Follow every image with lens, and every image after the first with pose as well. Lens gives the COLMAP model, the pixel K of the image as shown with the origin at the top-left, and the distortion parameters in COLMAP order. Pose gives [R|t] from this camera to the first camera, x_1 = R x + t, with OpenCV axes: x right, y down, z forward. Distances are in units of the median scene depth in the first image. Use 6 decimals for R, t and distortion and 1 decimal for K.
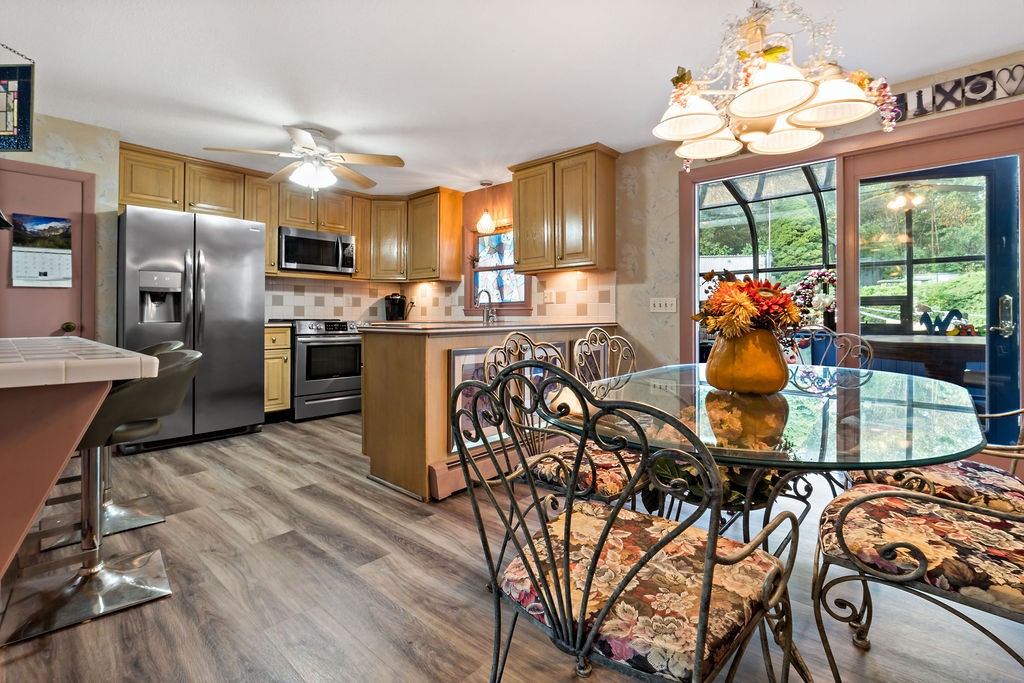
lens RADIAL K [[461.5, 0, 512.3], [0, 461.5, 310.5], [0, 0, 1]] dist [-0.002748, -0.000975]
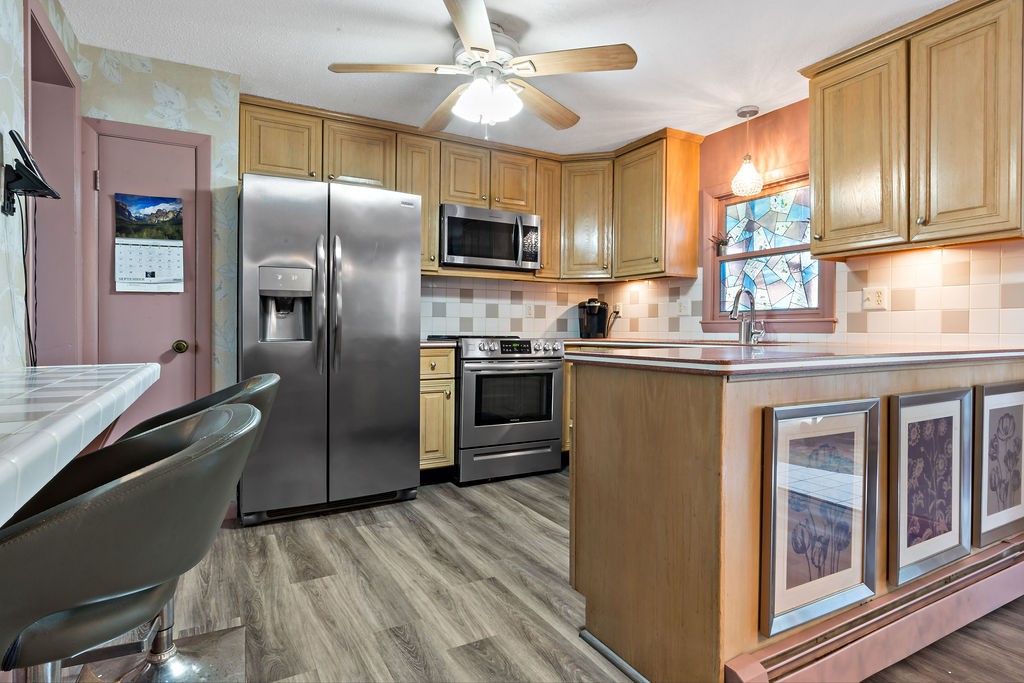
lens RADIAL K [[552.9, 0, 489.8], [0, 552.9, 287.7], [0, 0, 1]] dist [-0.000879, 0.003316]
pose [[0.925363, -0.025774, -0.378206, -0.130834], [0.000918, 0.997835, -0.065754, 0.000797], [0.379082, 0.060499, 0.923383, 0.281927]]
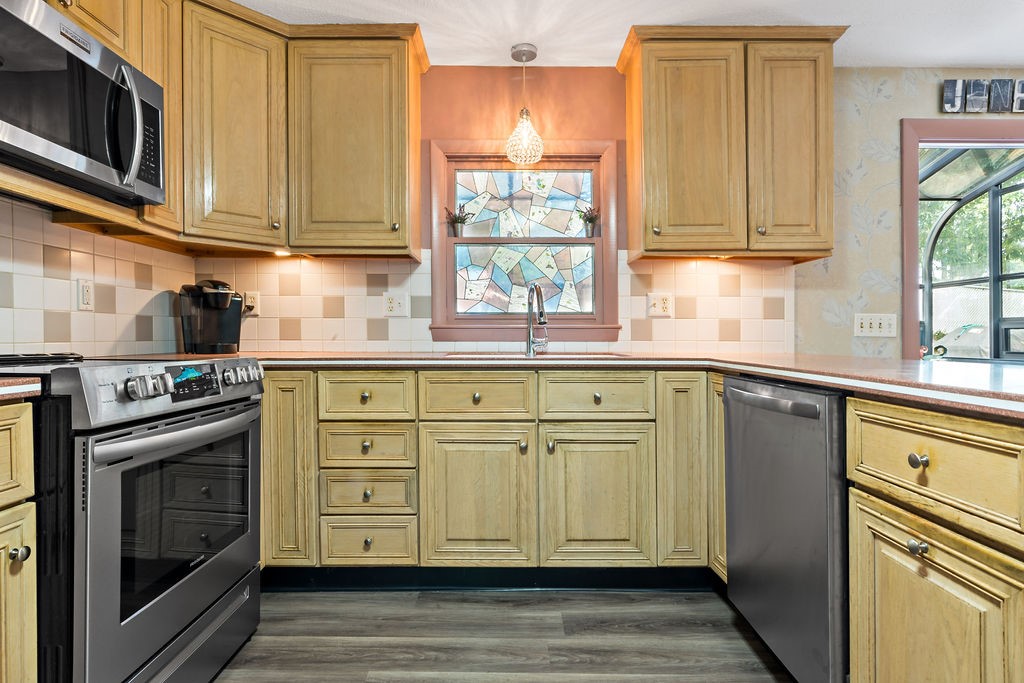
lens RADIAL K [[552.9, 0, 512.9], [0, 552.9, 328.0], [0, 0, 1]] dist [-0.000879, 0.003316]
pose [[0.757002, 0.012203, 0.653299, -0.583862], [-0.010626, 0.999923, -0.006365, 0.003049], [-0.653326, -0.002123, 0.757073, 0.803414]]
